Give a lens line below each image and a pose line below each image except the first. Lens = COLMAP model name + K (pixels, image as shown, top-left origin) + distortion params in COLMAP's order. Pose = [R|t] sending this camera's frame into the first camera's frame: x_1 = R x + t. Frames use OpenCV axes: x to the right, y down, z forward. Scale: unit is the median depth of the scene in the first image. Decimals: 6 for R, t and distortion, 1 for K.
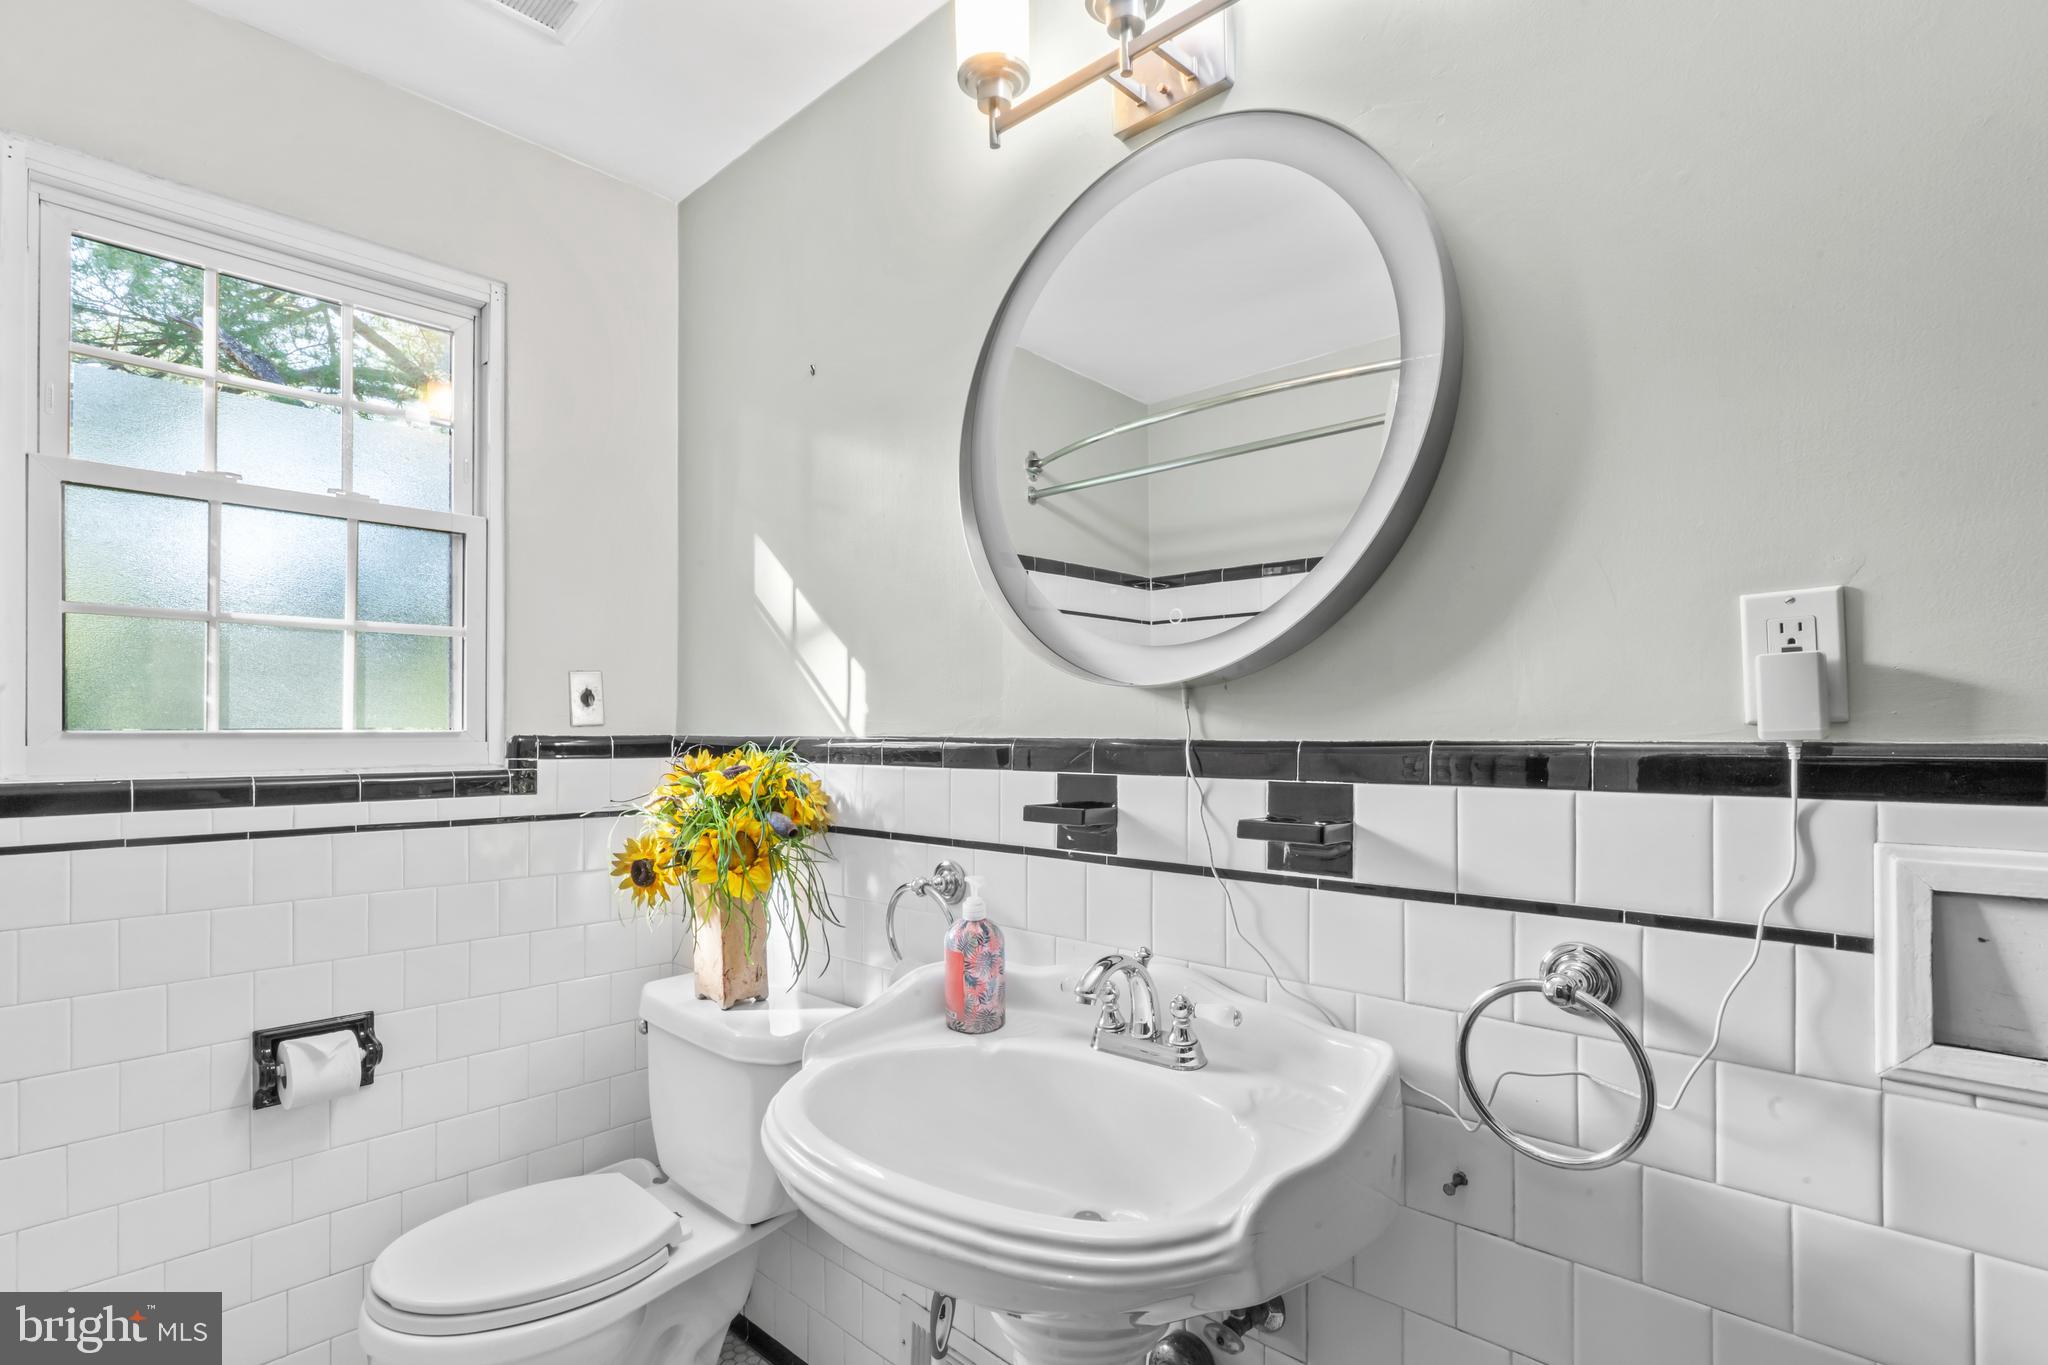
lens RADIAL K [[981.1, 0, 1000.5], [0, 981.1, 732.5], [0, 0, 1]] dist [-0.013040, 0.001214]
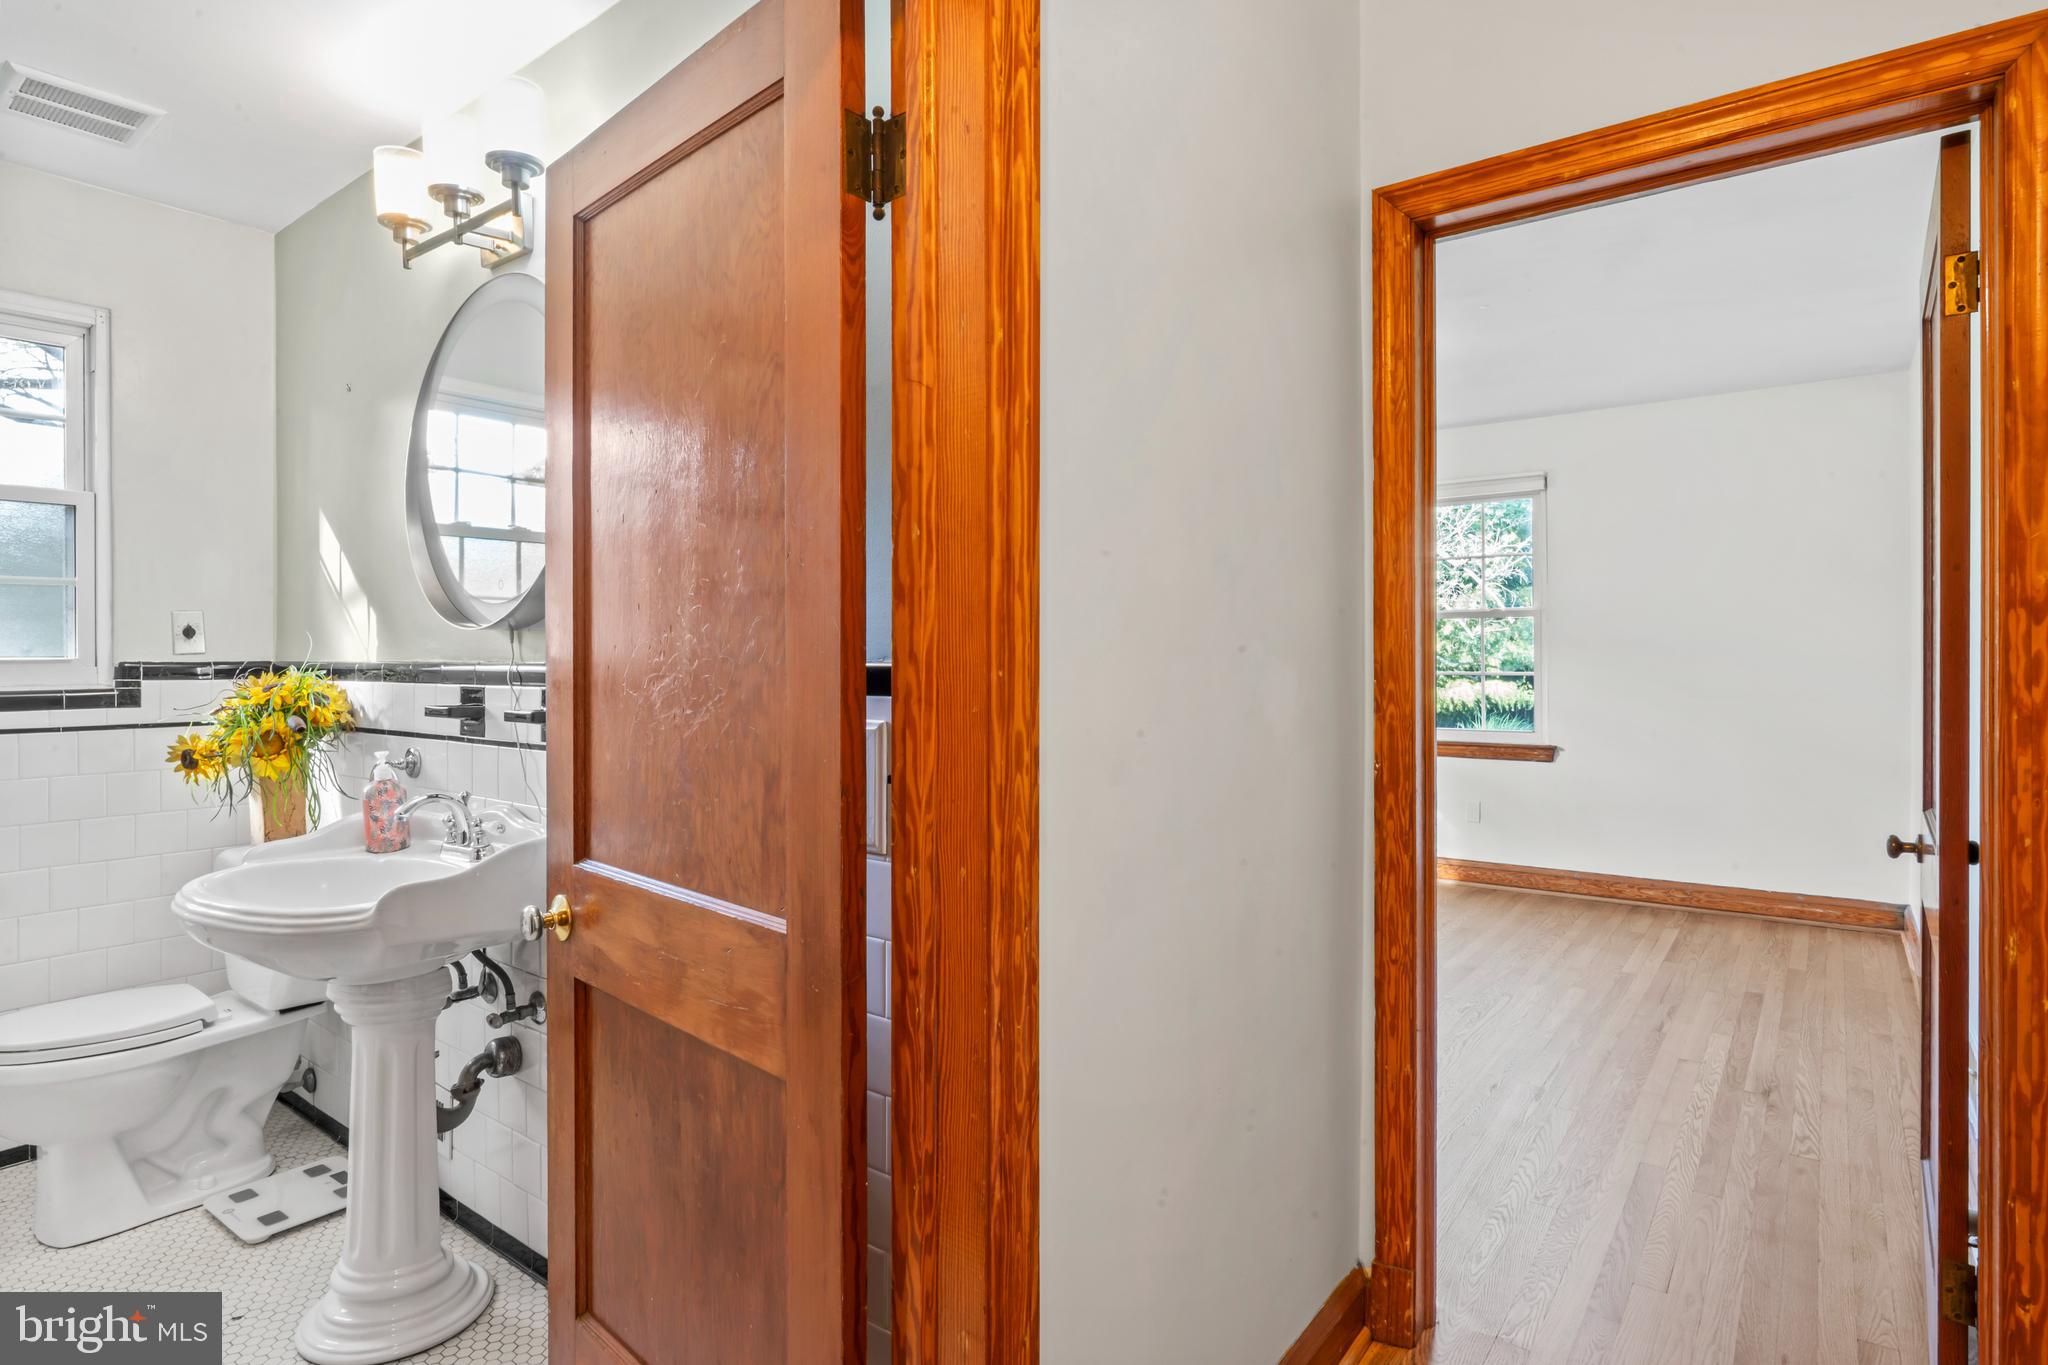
lens RADIAL K [[1073.7, 0, 1024.1], [0, 1073.7, 667.1], [0, 0, 1]] dist [0.002586, -0.002305]
pose [[0.995350, -0.003876, 0.096248, 0.639297], [0.003091, 0.999961, 0.008311, 0.001882], [-0.096277, -0.007975, 0.995323, -0.608676]]
